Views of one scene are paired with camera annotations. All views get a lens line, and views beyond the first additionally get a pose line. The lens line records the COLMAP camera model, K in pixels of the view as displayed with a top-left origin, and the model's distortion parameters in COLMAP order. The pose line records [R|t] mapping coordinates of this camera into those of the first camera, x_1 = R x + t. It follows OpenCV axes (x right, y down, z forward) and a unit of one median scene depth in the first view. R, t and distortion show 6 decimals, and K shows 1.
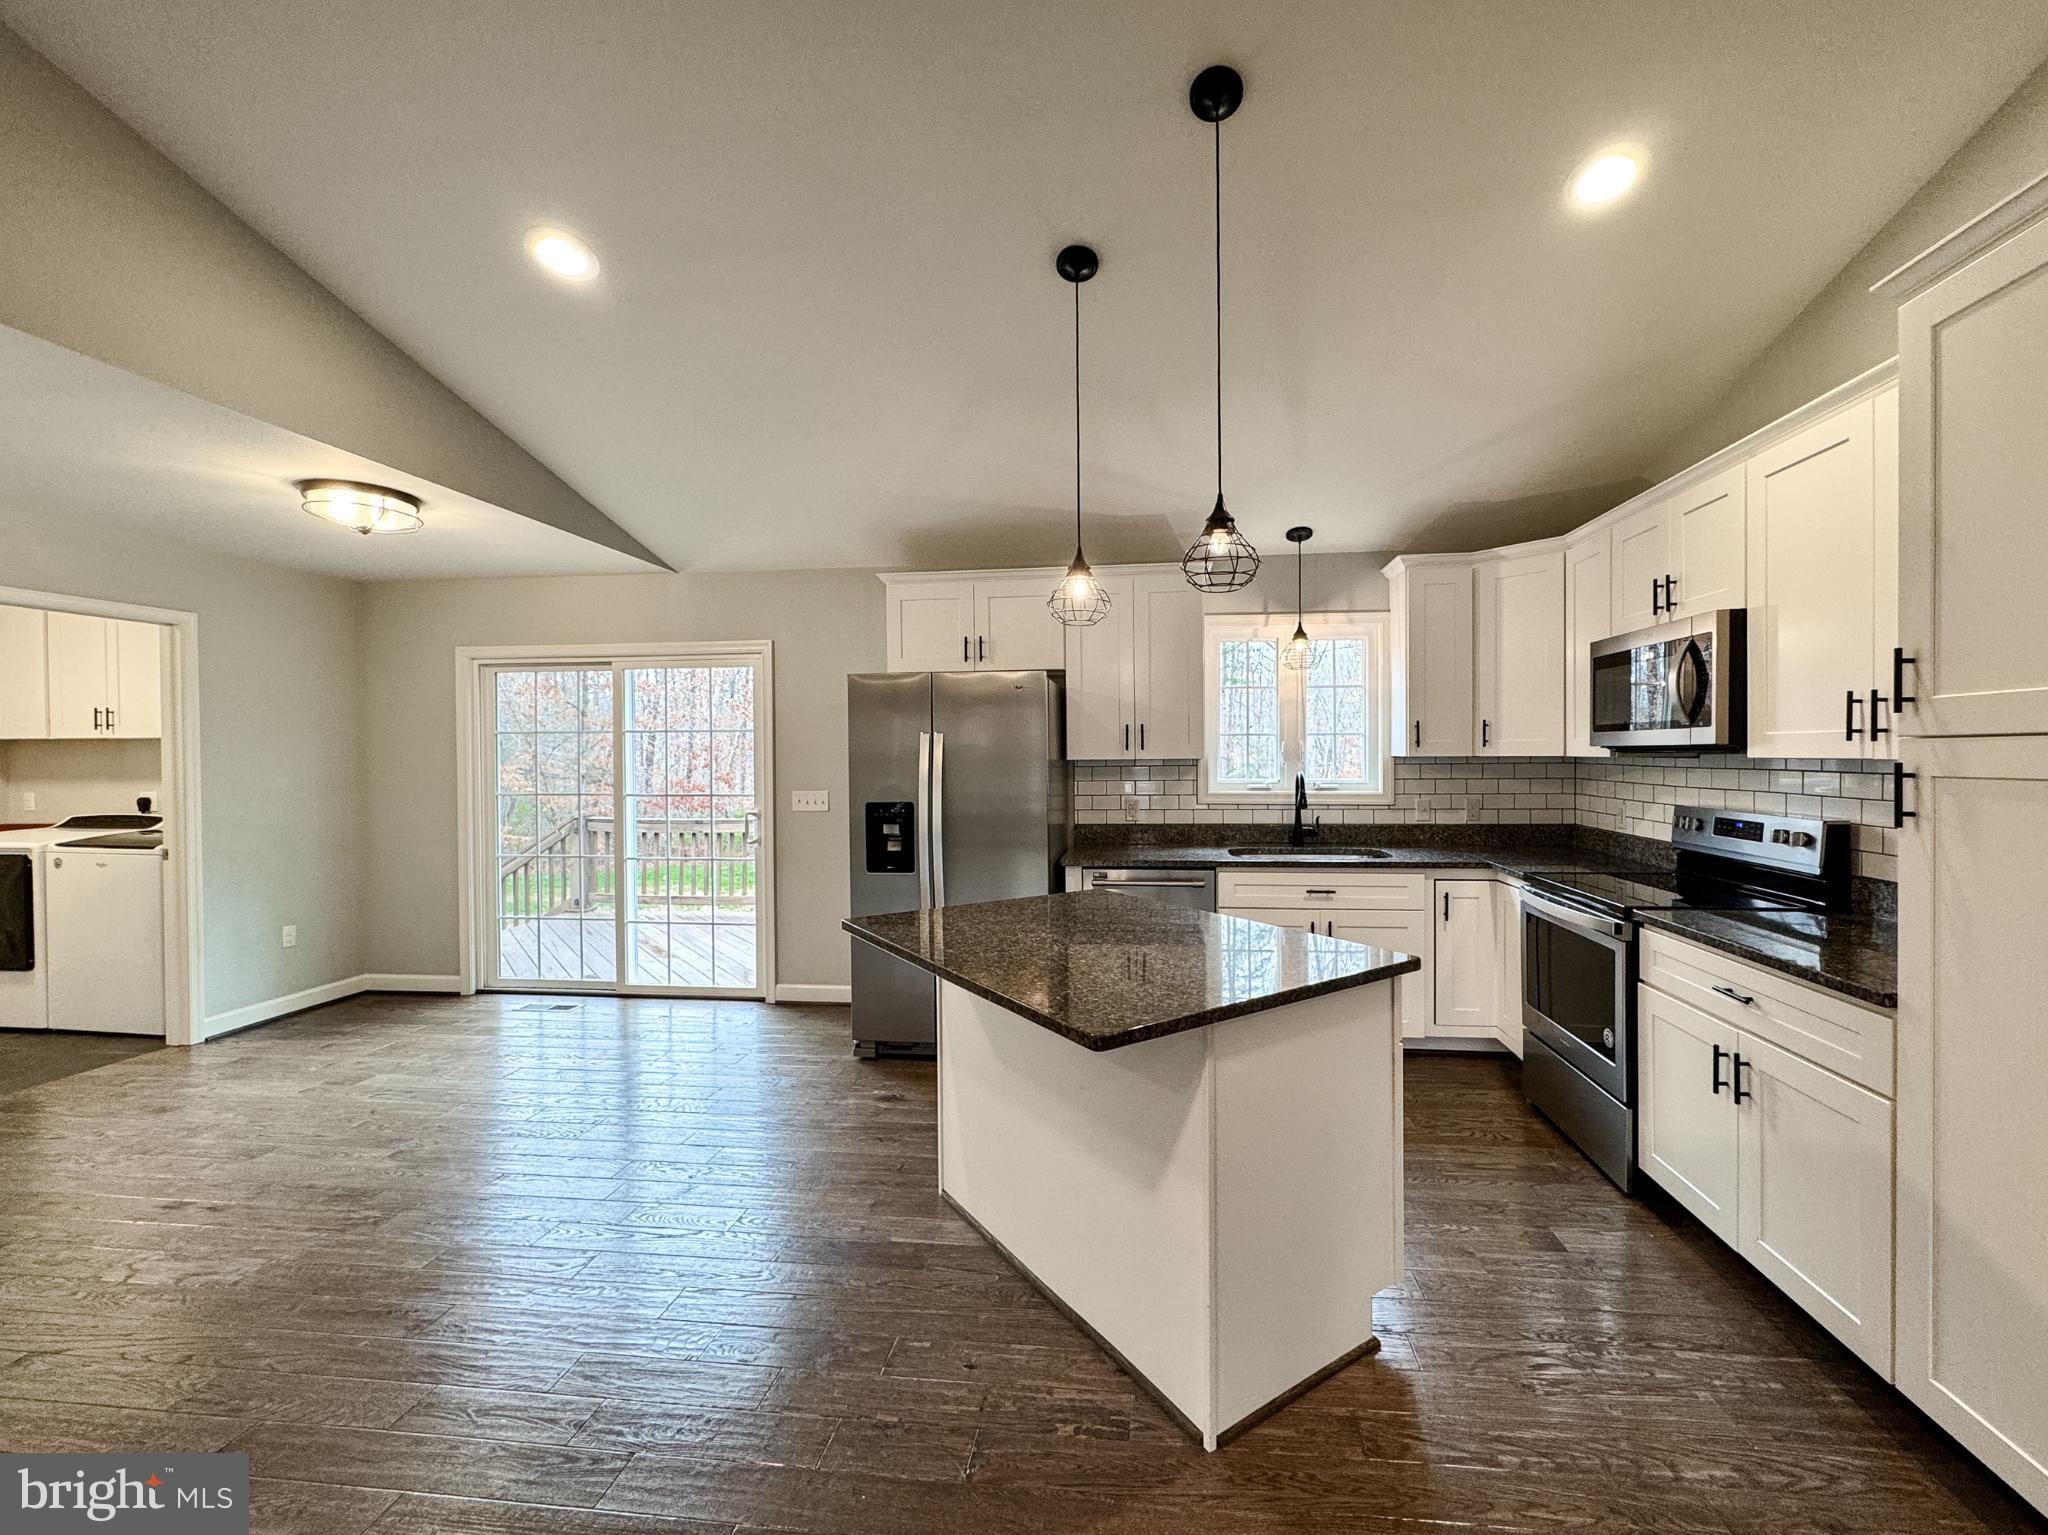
lens RADIAL K [[888.6, 0, 1030.6], [0, 888.6, 762.1], [0, 0, 1]] dist [0.017978, -0.000002]
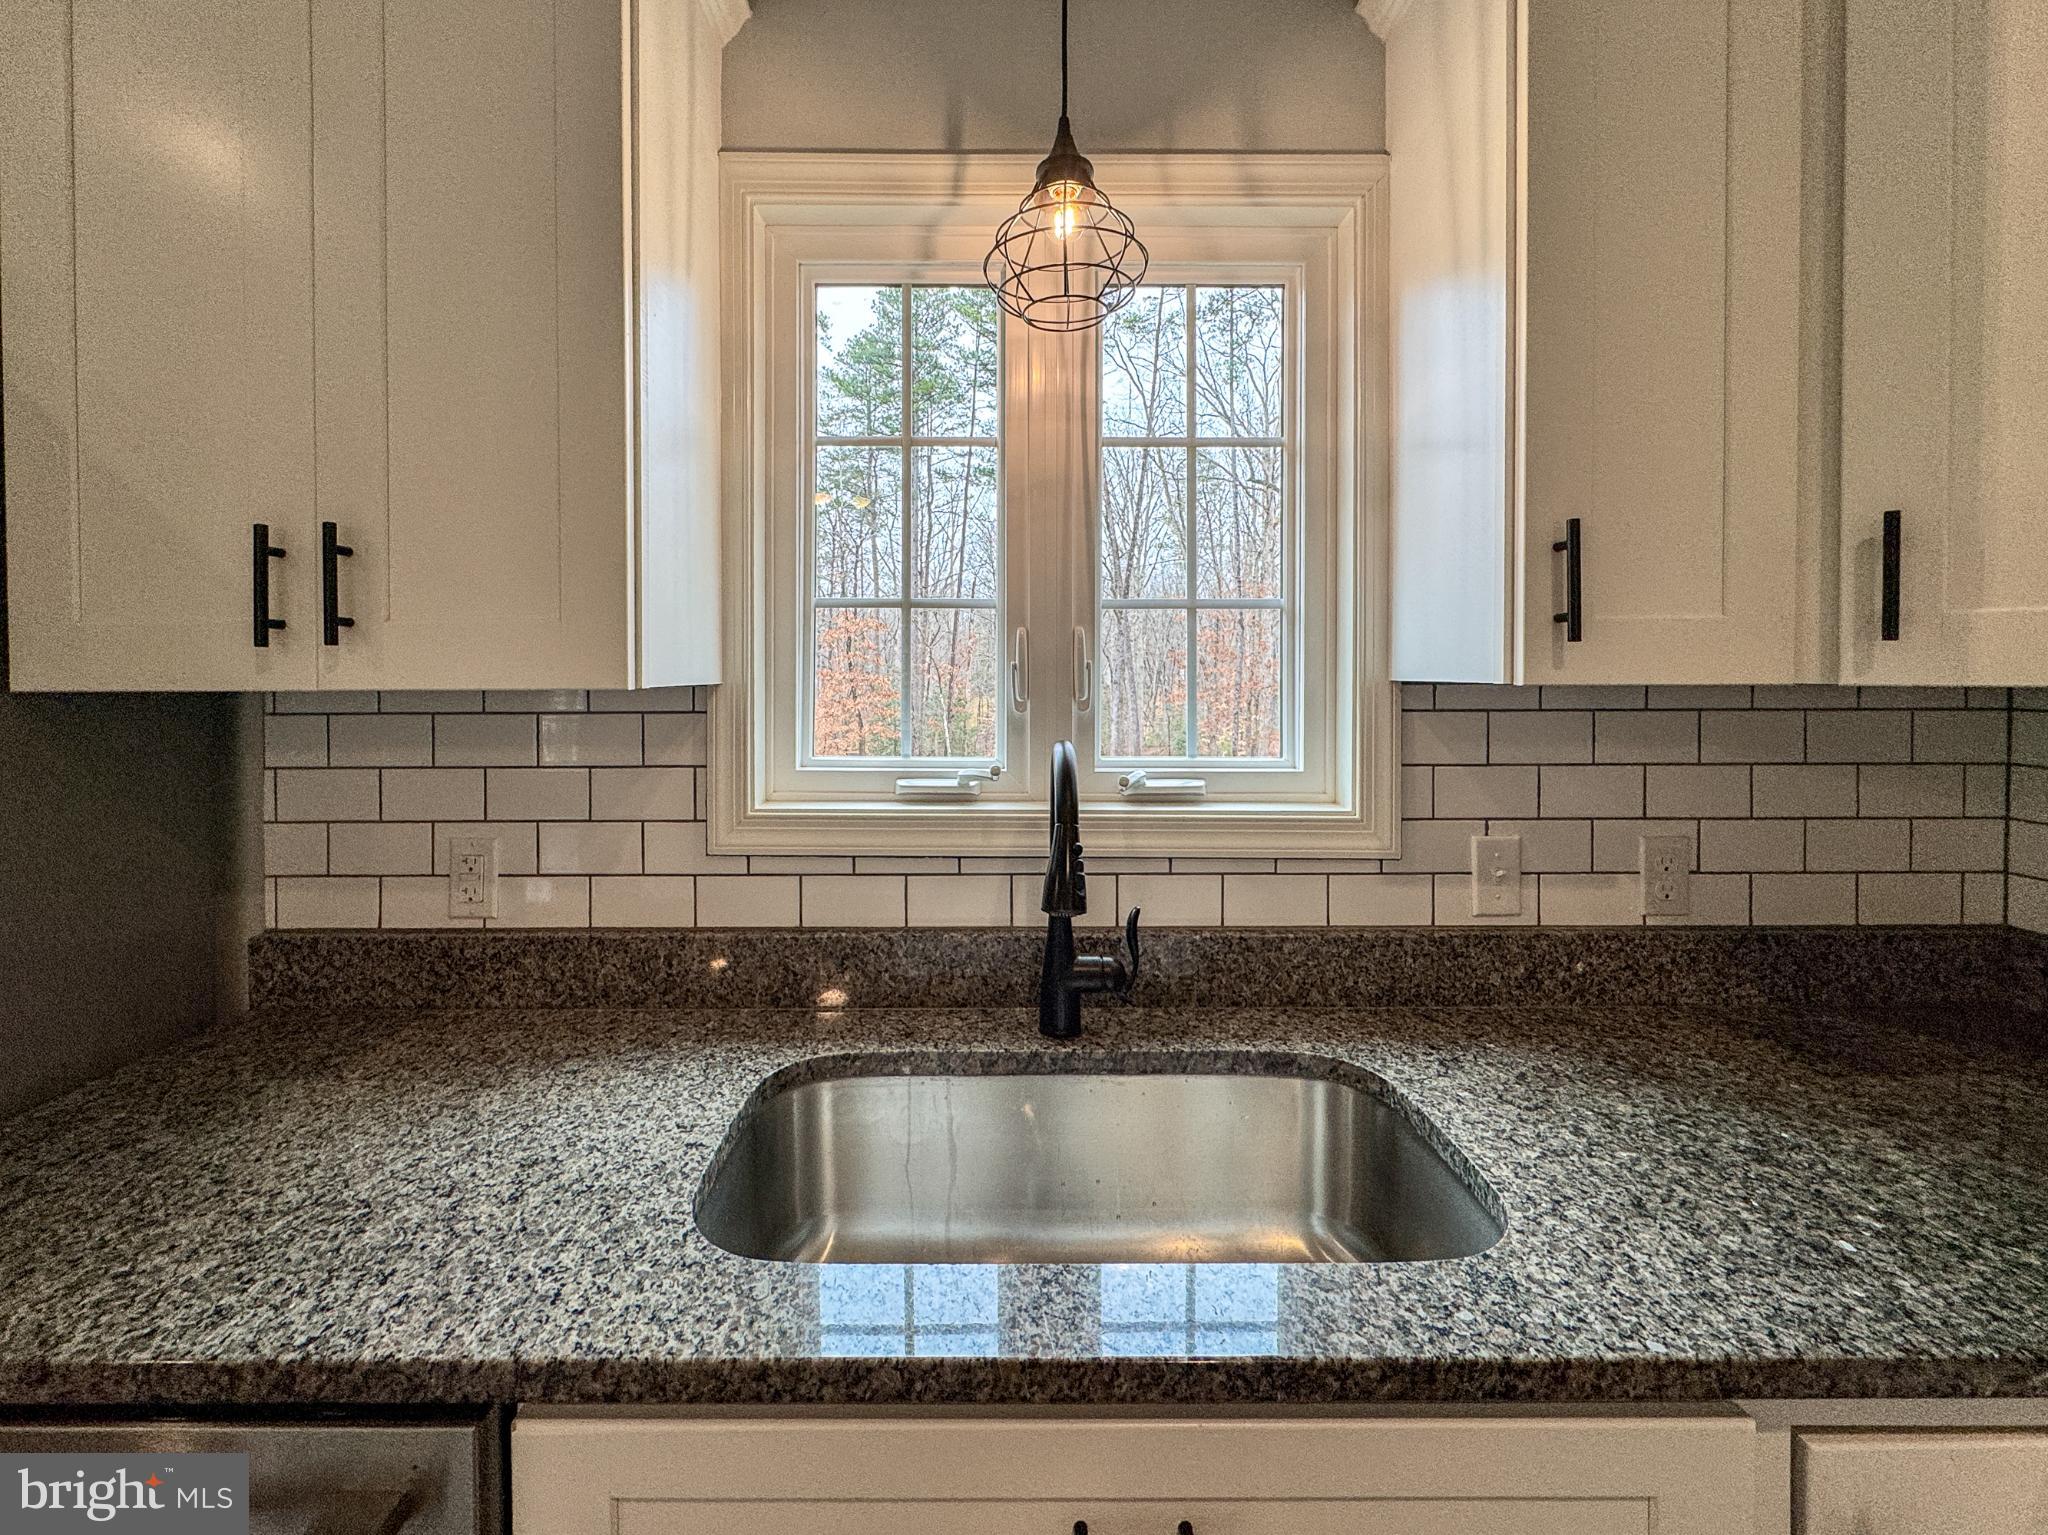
lens RADIAL K [[835.3, 0, 1024.6], [0, 835.3, 688.9], [0, 0, 1]] dist [-0.001463, -0.000126]
pose [[0.986979, 0.003724, 0.160807, 0.269901], [-0.004332, 0.999985, 0.003427, -0.005184], [-0.160792, -0.004079, 0.986980, 0.819479]]
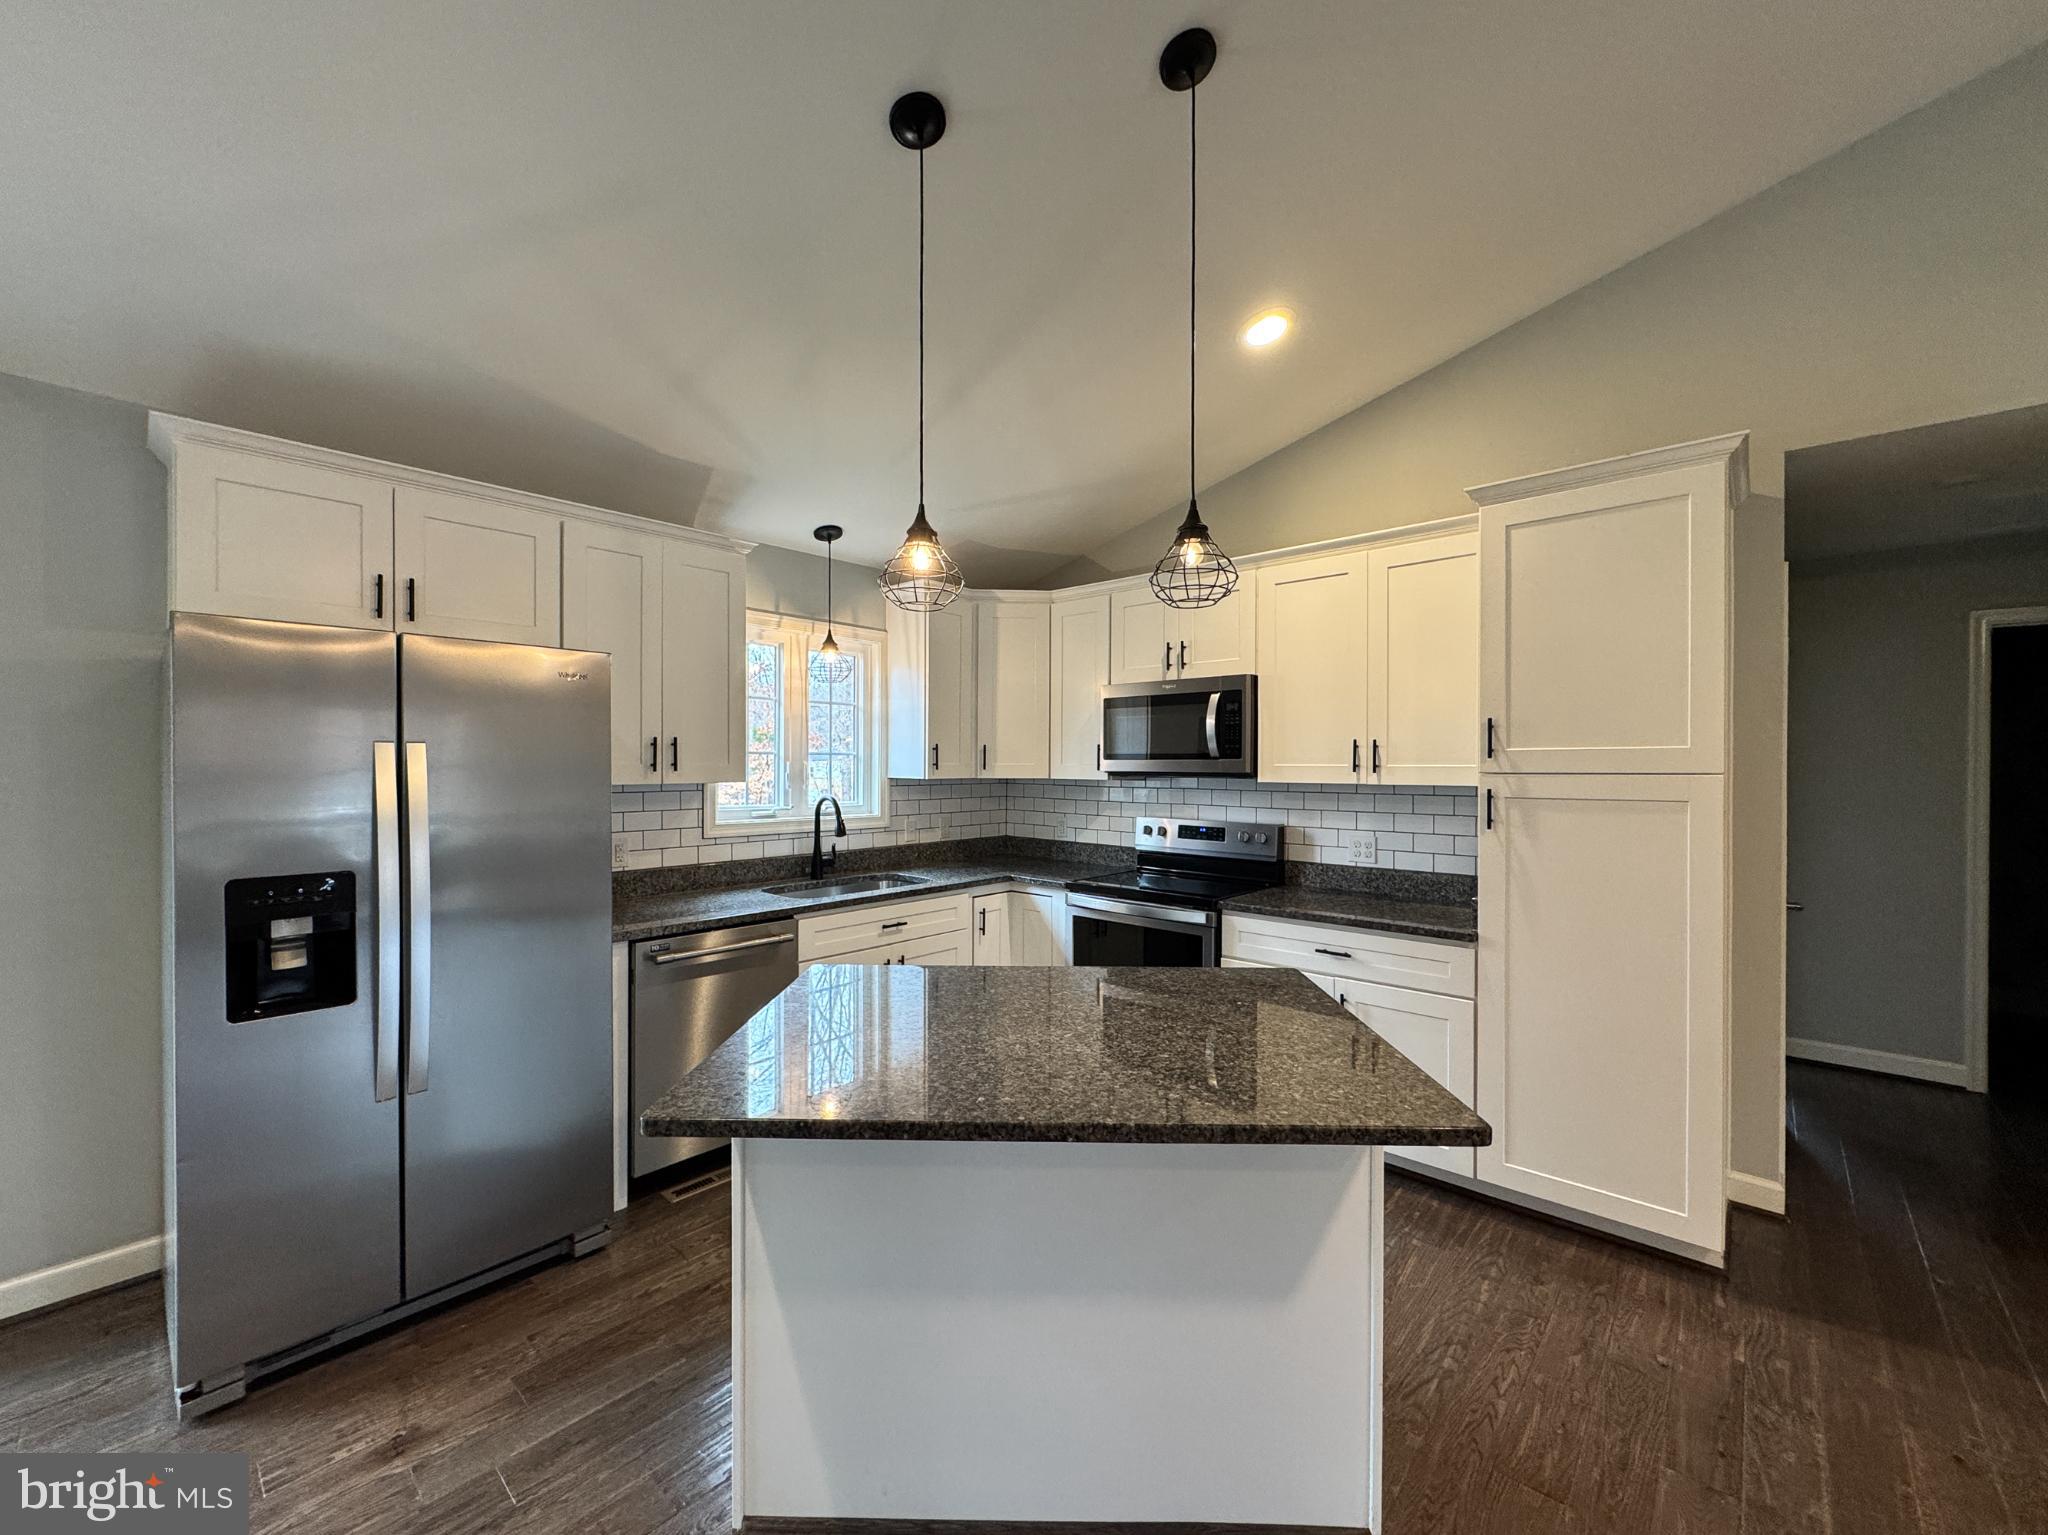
lens RADIAL K [[888.6, 0, 1030.6], [0, 888.6, 762.1], [0, 0, 1]] dist [0.017978, -0.000002]
pose [[0.541726, 0.008973, 0.840507, -0.362757], [0.000628, 0.999938, -0.011080, -0.013919], [-0.840555, 0.006530, 0.541687, 0.357293]]
